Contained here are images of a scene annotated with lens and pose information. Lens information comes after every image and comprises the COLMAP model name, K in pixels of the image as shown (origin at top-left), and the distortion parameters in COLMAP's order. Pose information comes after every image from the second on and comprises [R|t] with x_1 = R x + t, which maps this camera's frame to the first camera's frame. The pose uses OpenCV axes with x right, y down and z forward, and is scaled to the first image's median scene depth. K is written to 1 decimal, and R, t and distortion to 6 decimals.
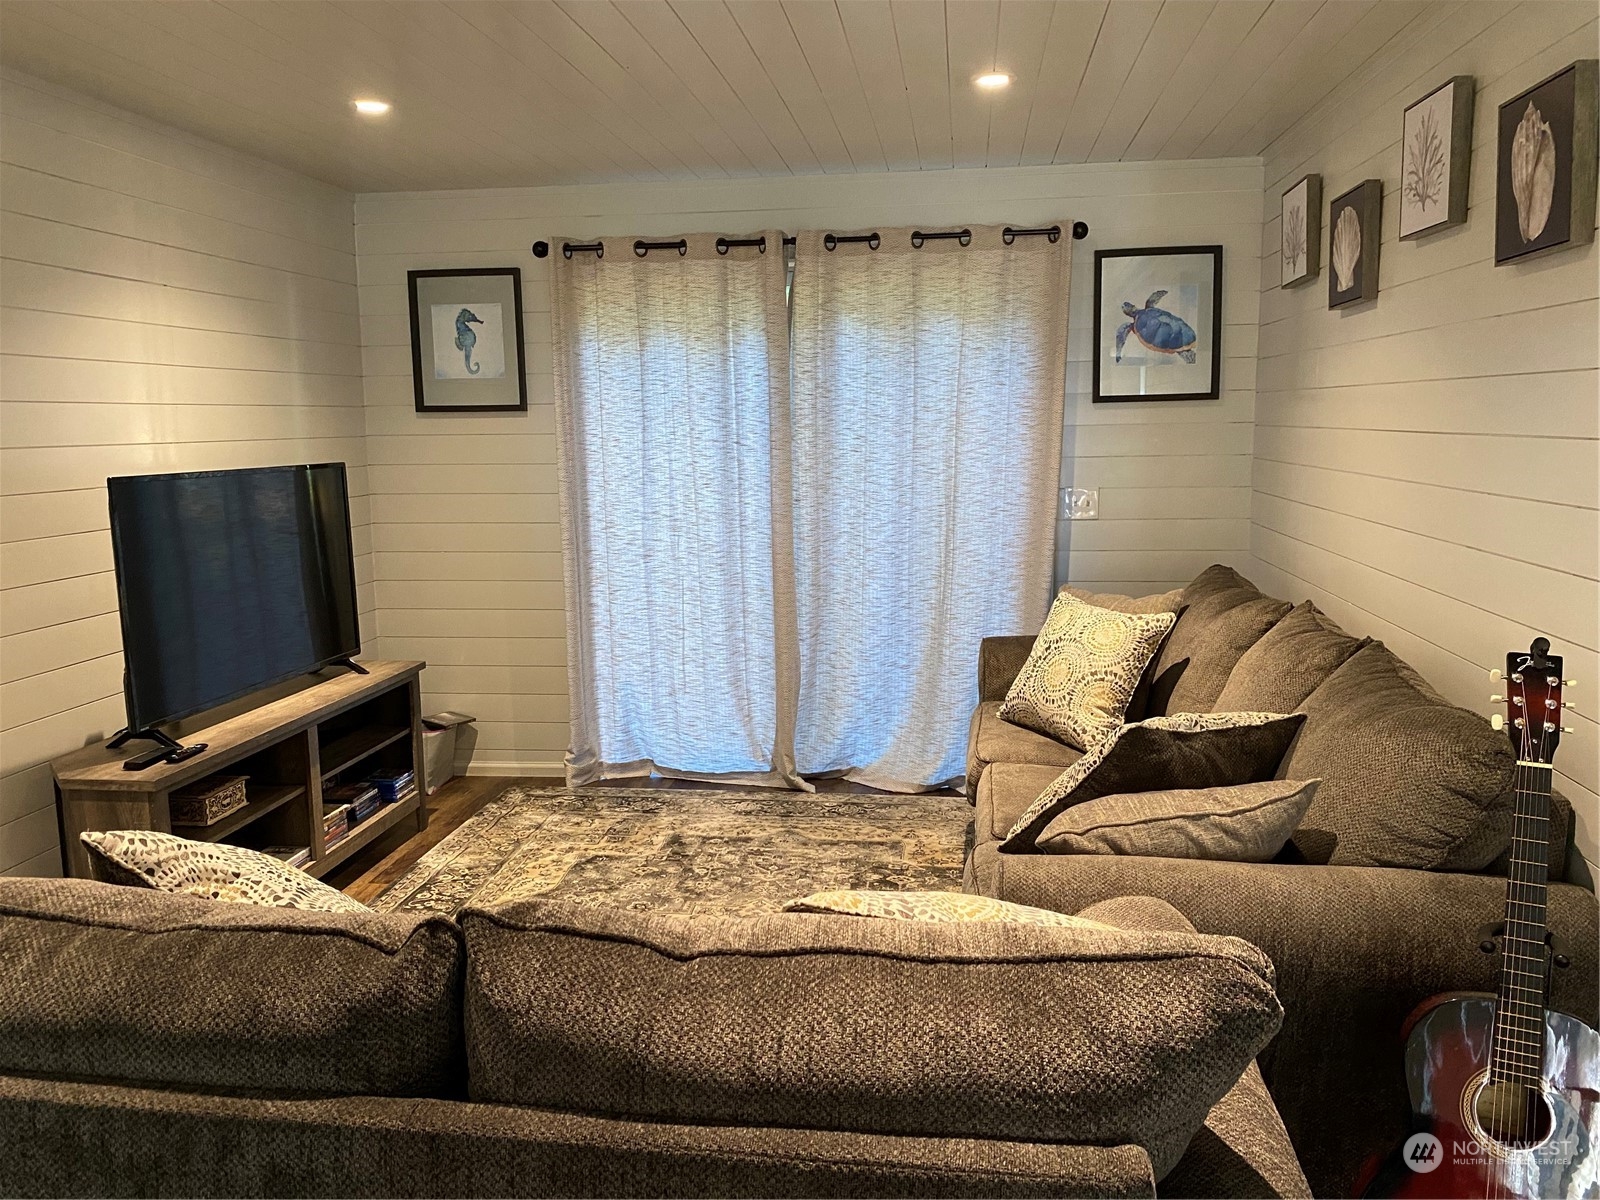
lens RADIAL K [[1221.5, 0, 800.0], [0, 1221.5, 600.0], [0, 0, 1]] dist [0.058398, -0.004873]
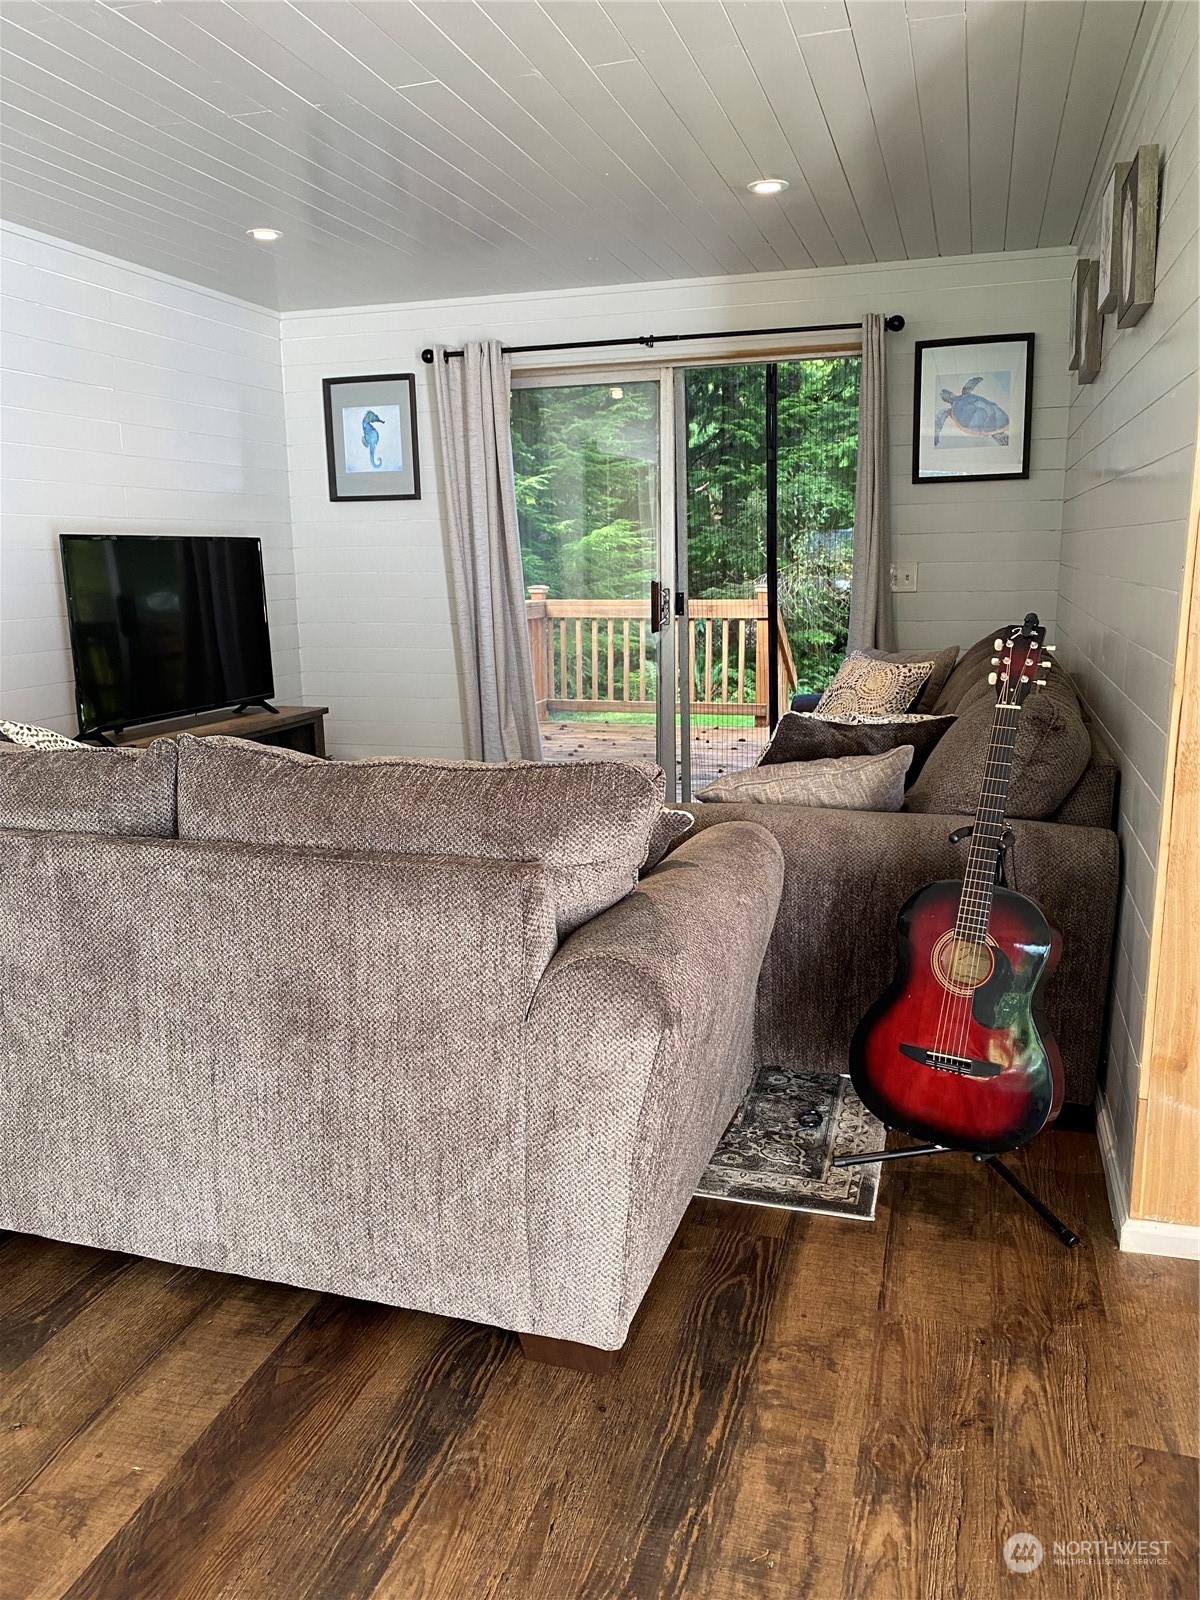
lens RADIAL K [[1221.5, 0, 600.0], [0, 1221.5, 800.0], [0, 0, 1]] dist [0.058398, -0.004873]
pose [[0.986065, 0.031185, -0.163414, 0.154267], [-0.022820, 0.998343, 0.052817, 0.069529], [0.164790, -0.048352, 0.985143, -0.142668]]
